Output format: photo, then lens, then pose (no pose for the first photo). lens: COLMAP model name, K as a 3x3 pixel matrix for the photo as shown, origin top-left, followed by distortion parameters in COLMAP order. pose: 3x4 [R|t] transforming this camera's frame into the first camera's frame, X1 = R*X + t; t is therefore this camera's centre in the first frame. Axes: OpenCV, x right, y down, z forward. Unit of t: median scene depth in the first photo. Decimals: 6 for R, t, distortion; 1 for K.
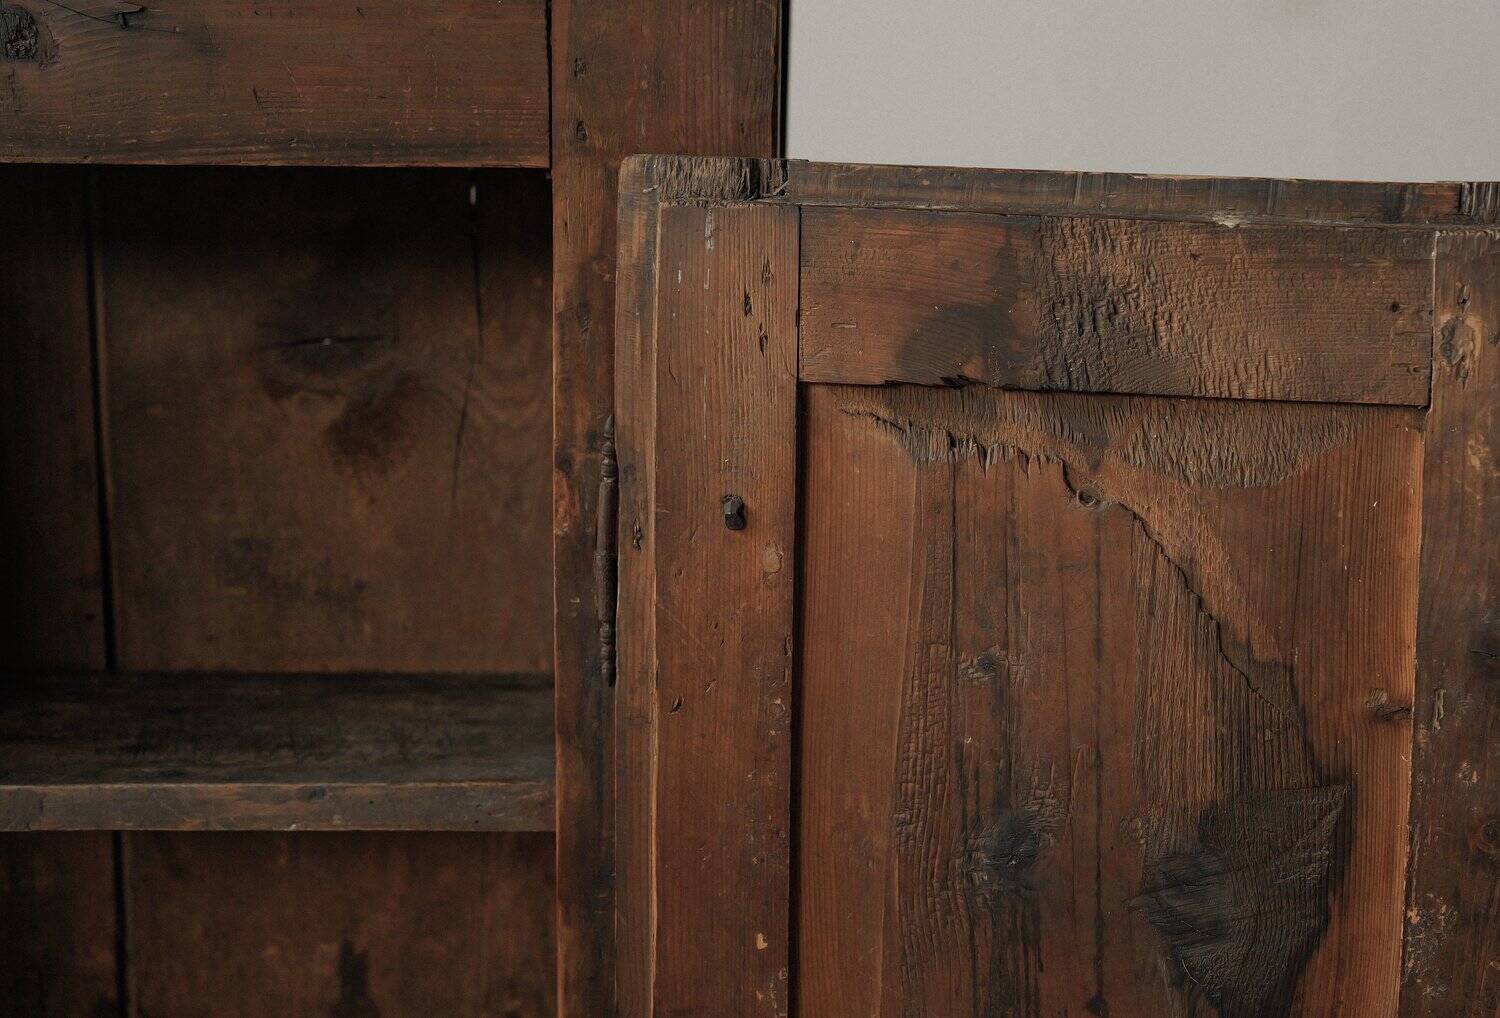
lens RADIAL K [[2281.2, 0, 945.5], [0, 2281.2, 435.6], [0, 0, 1]] dist [-0.038483, 0.081981]
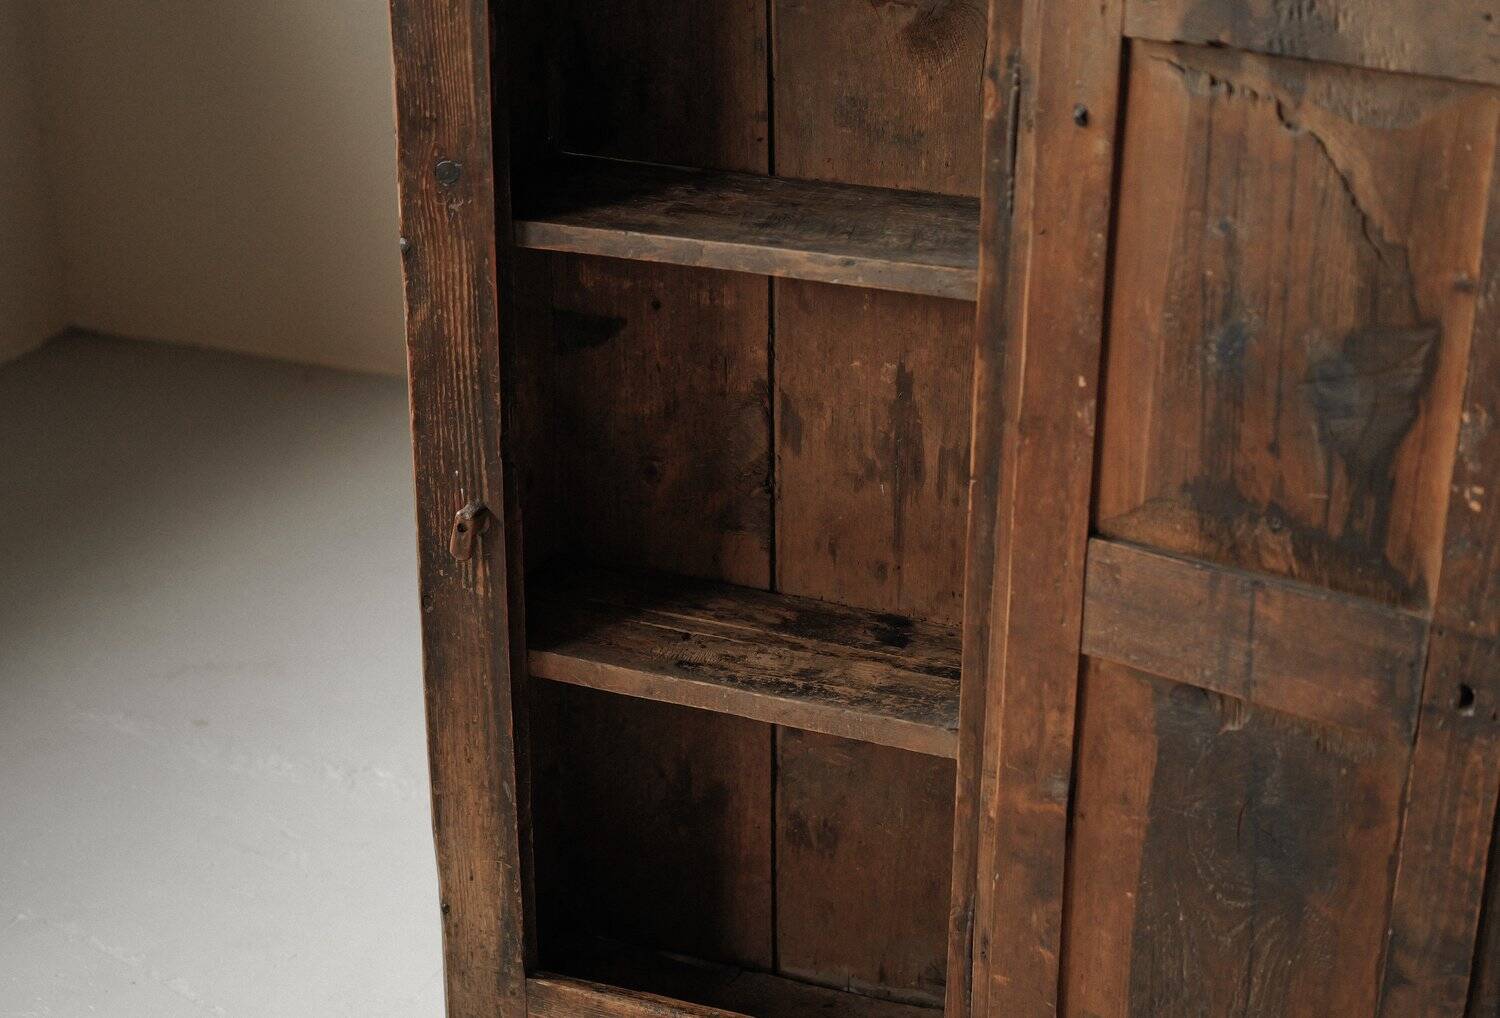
lens RADIAL K [[2285.1, 0, 804.5], [0, 2285.1, 602.2], [0, 0, 1]] dist [-0.037730, 0.009208]
pose [[0.901026, 0.169254, -0.399381, 0.429733], [-0.051163, 0.955773, 0.289620, -0.093300], [0.430737, -0.240521, 0.869836, -0.562894]]
